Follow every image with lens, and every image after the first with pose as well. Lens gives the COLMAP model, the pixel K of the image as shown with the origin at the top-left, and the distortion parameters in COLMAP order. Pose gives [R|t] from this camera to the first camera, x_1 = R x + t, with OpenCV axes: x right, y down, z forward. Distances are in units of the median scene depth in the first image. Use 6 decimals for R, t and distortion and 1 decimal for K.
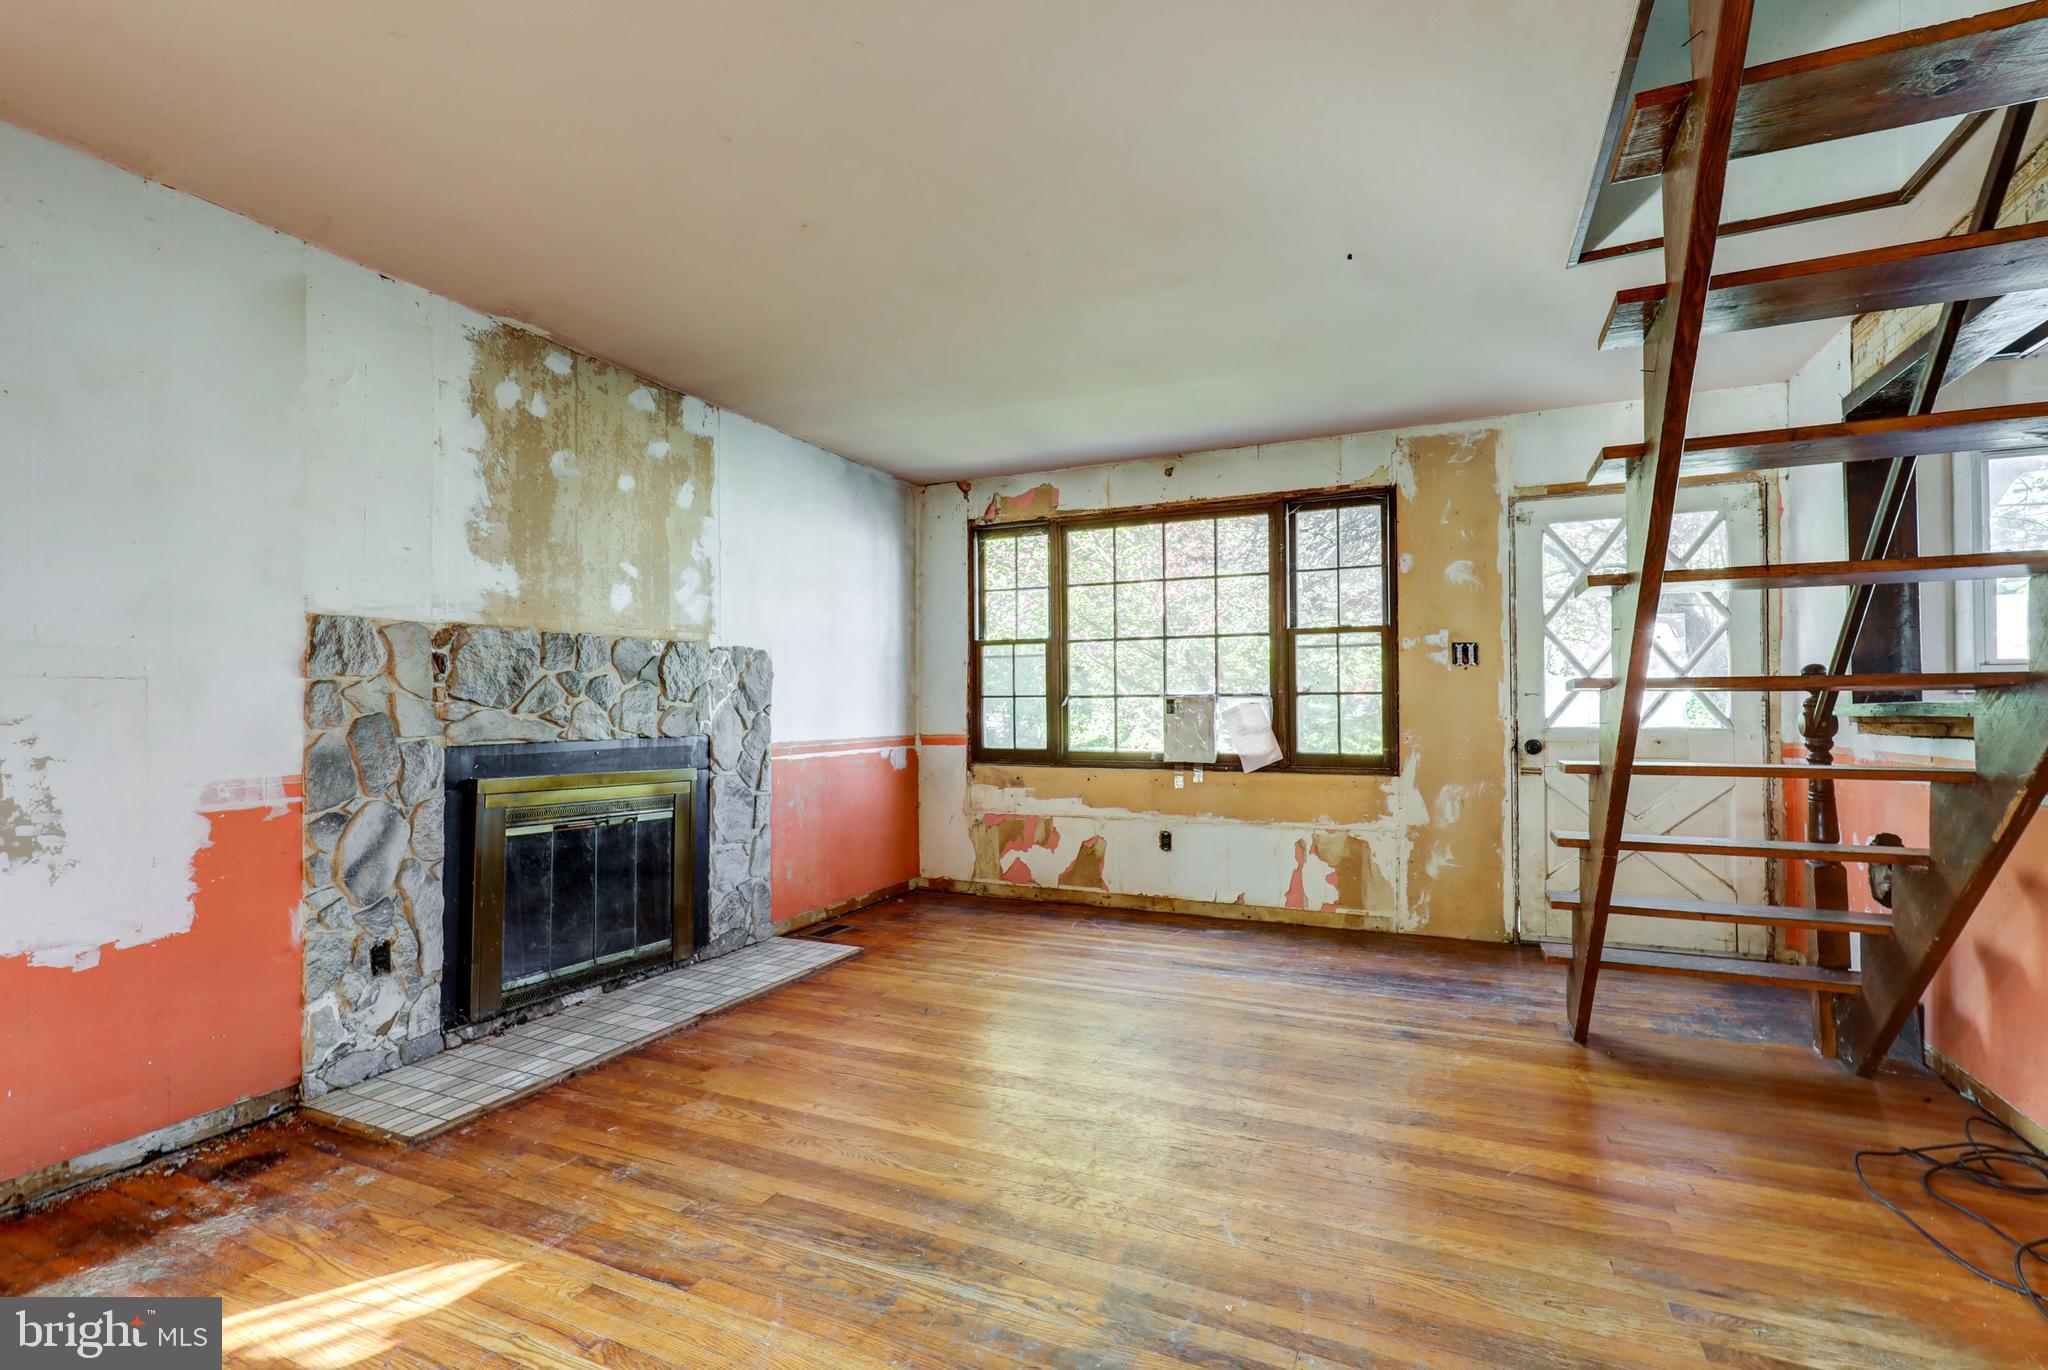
lens RADIAL K [[926.9, 0, 1027.0], [0, 926.9, 691.2], [0, 0, 1]] dist [-0.000527, 0.000449]
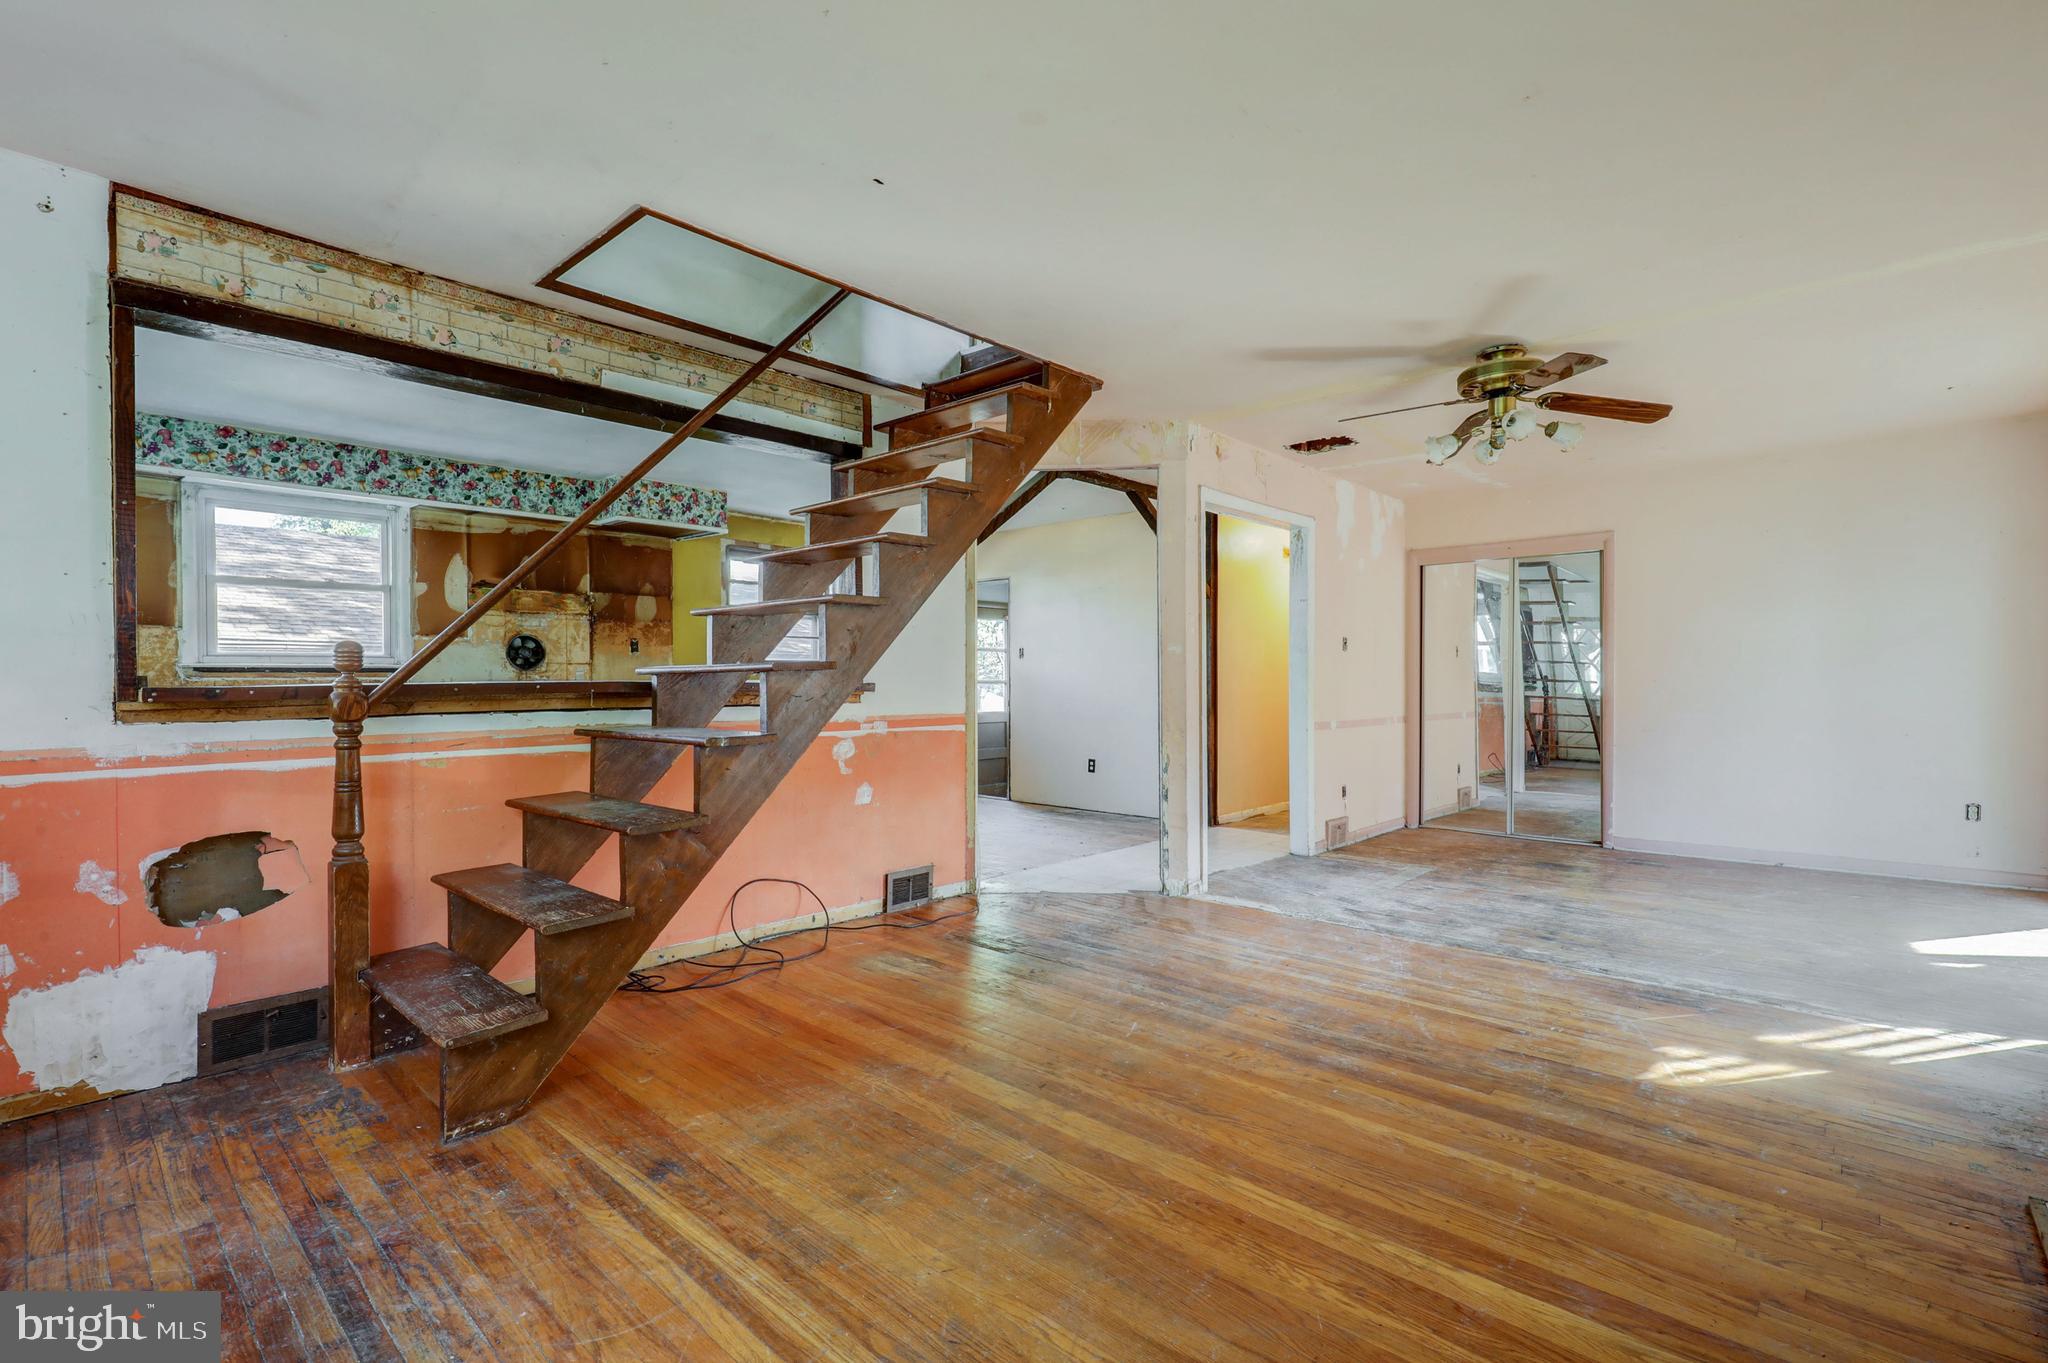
lens RADIAL K [[926.9, 0, 1027.0], [0, 926.9, 687.7], [0, 0, 1]] dist [-0.000527, 0.000449]
pose [[-0.951614, 0.006956, 0.307217, -0.036731], [0.004981, 0.999962, -0.007212, 0.016966], [-0.307255, -0.005332, -0.951612, 1.075638]]
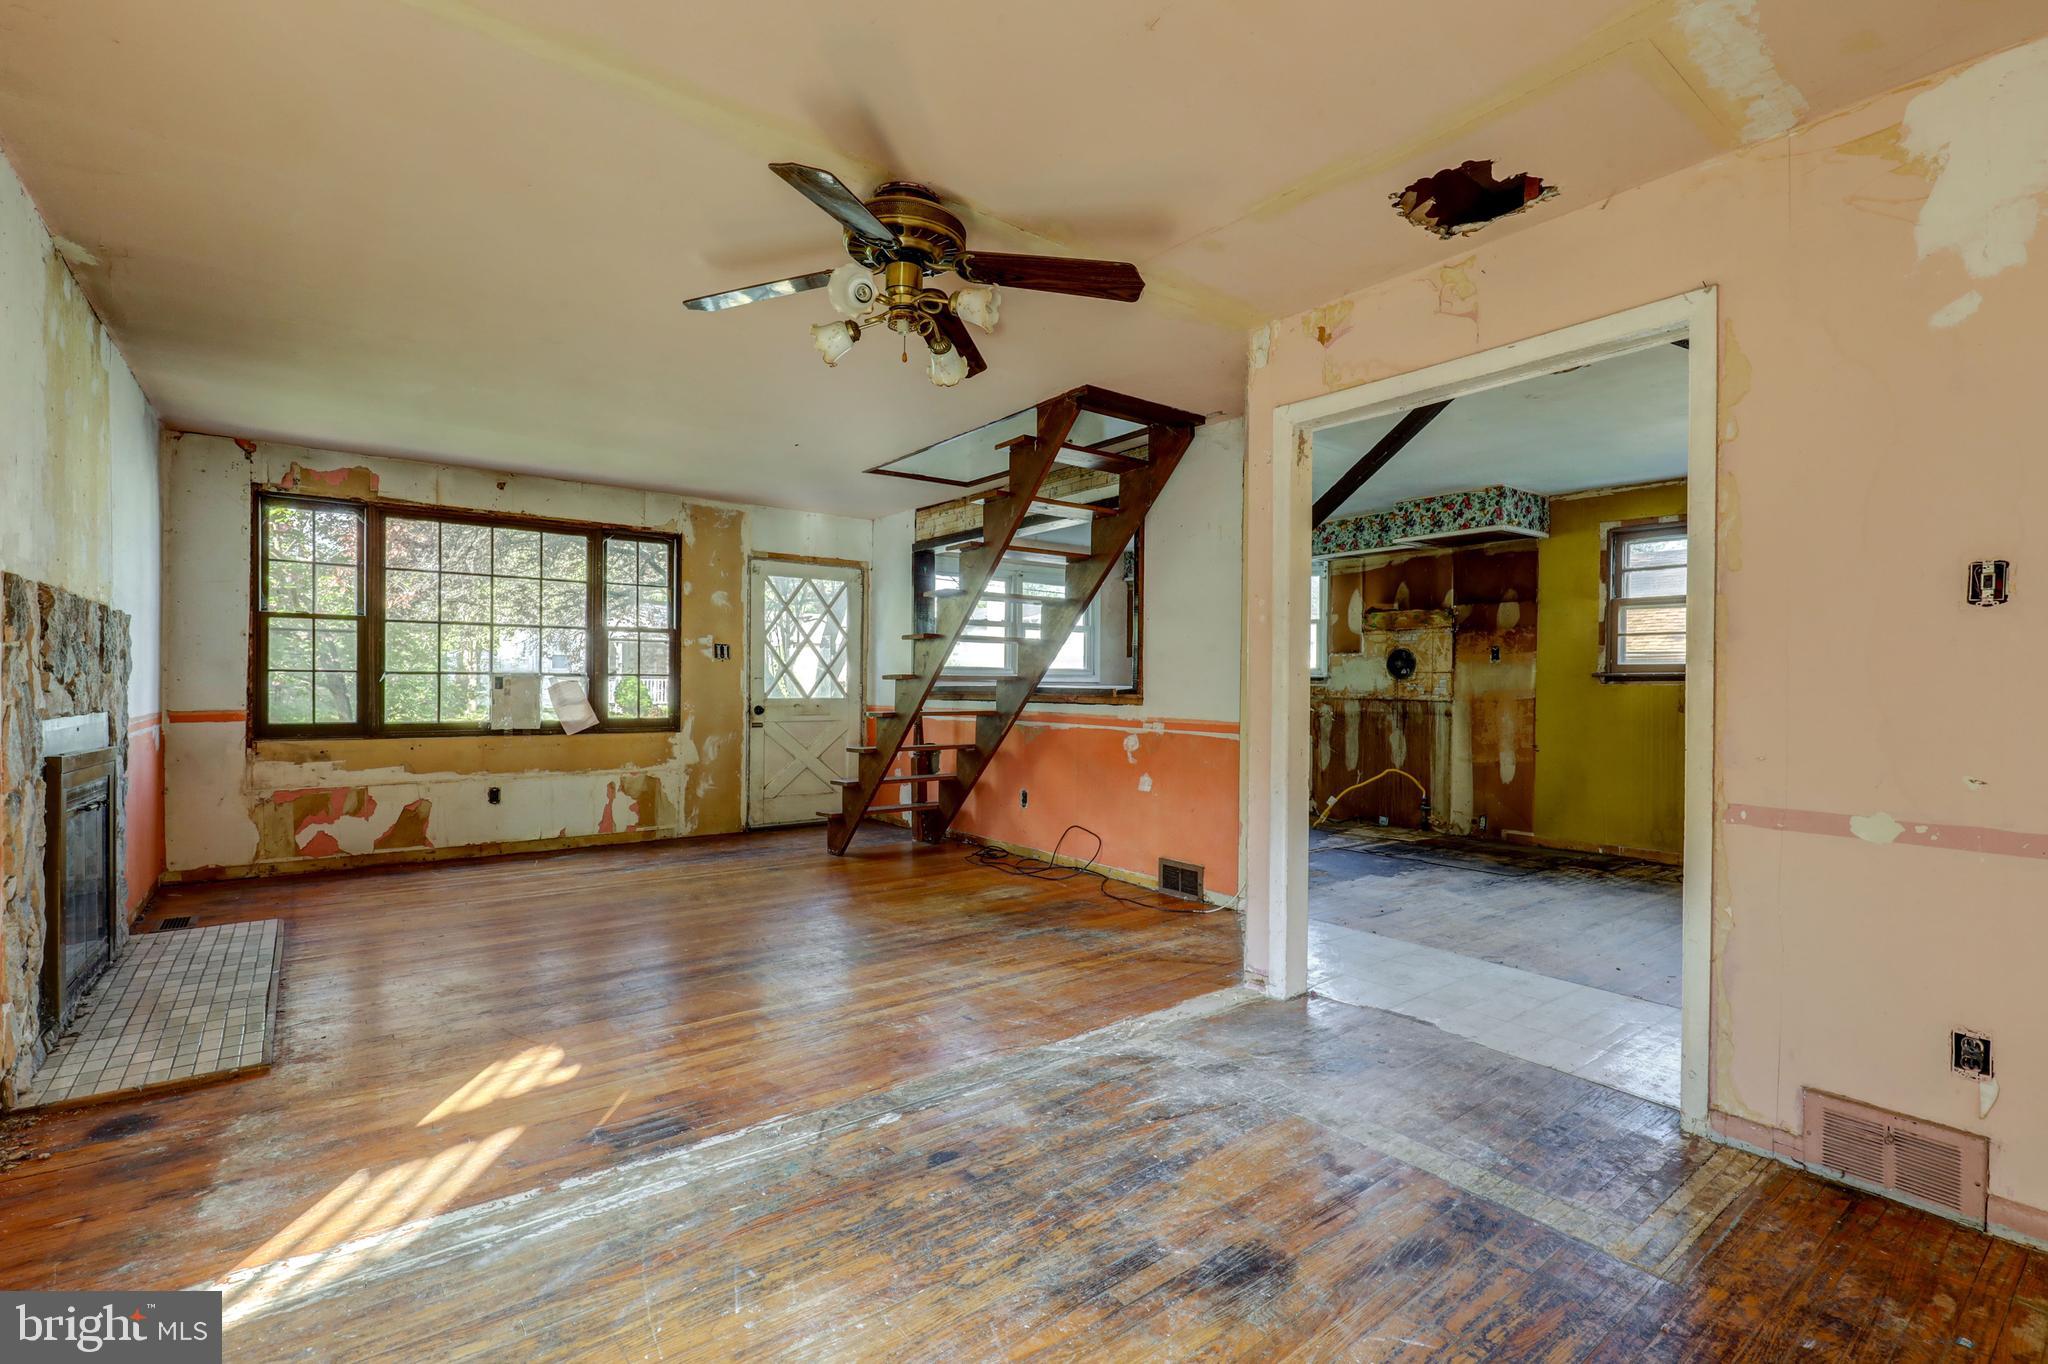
lens RADIAL K [[918.4, 0, 1027.8], [0, 918.4, 692.4], [0, 0, 1]] dist [-0.000151, -0.000103]
pose [[0.462706, 0.001843, 0.886510, -0.639442], [-0.023402, 0.999675, 0.010136, 0.000736], [-0.886203, -0.025436, 0.462598, -0.167058]]
